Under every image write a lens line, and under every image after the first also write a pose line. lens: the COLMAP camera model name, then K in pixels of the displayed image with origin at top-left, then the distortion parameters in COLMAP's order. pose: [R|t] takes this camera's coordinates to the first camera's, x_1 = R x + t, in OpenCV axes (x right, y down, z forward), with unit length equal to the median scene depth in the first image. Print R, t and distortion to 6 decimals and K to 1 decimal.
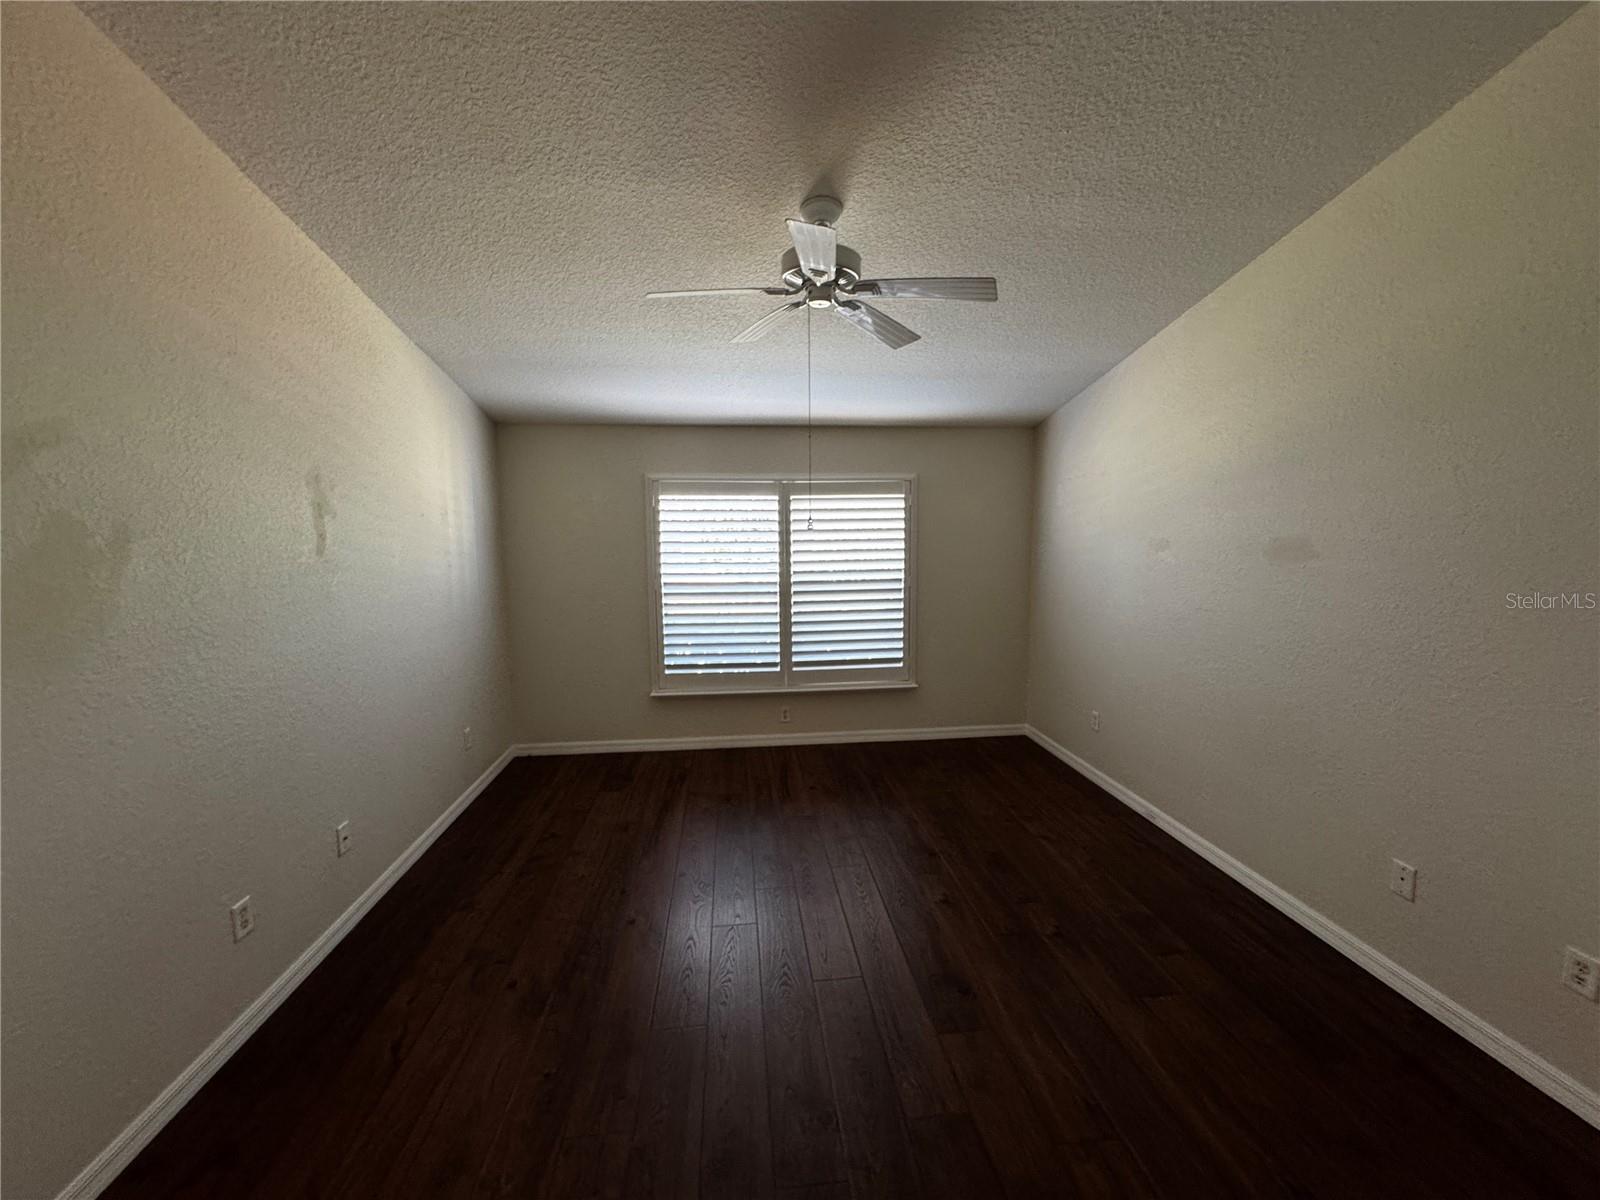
lens RADIAL K [[641.9, 0, 800.9], [0, 641.9, 604.9], [0, 0, 1]] dist [0.000682, 0.000814]
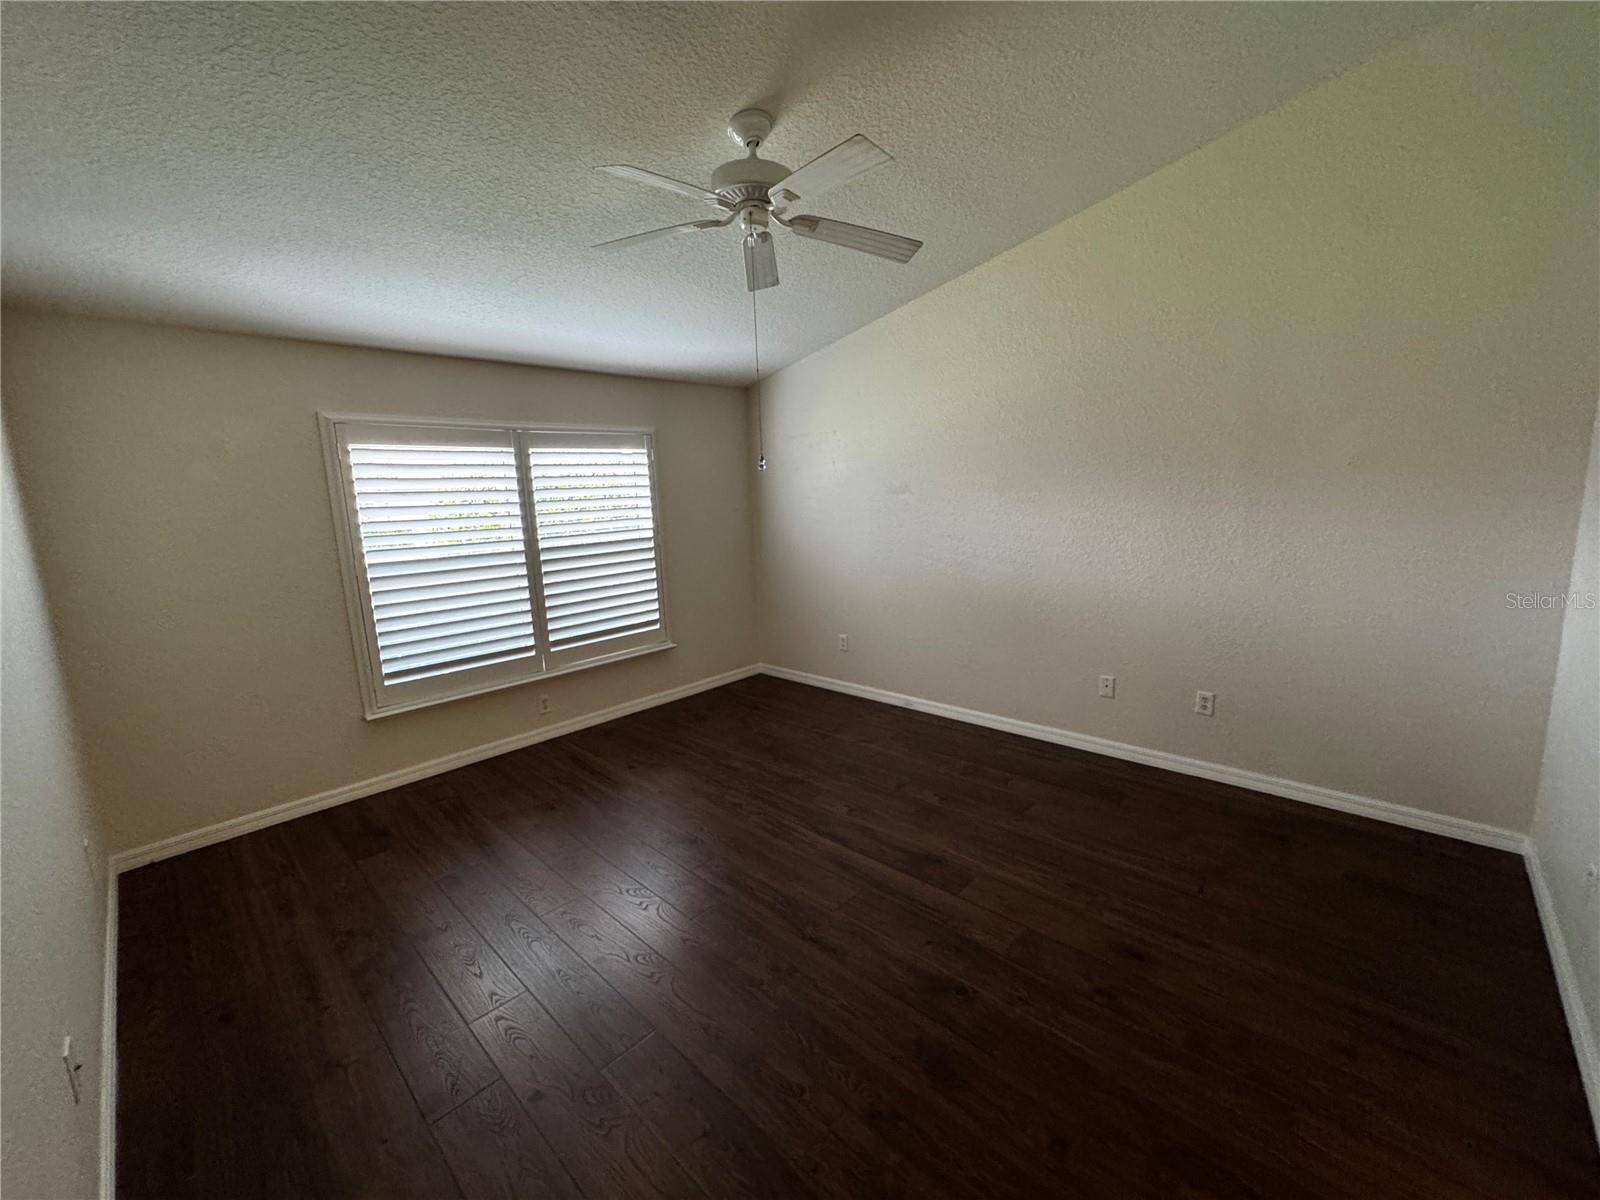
lens RADIAL K [[641.9, 0, 800.4], [0, 641.9, 596.7], [0, 0, 1]] dist [0.000682, 0.000814]
pose [[0.764533, -0.128037, 0.631741, -0.299300], [0.109806, 0.991618, 0.068087, 0.006370], [-0.635163, 0.017314, 0.772184, 0.117161]]
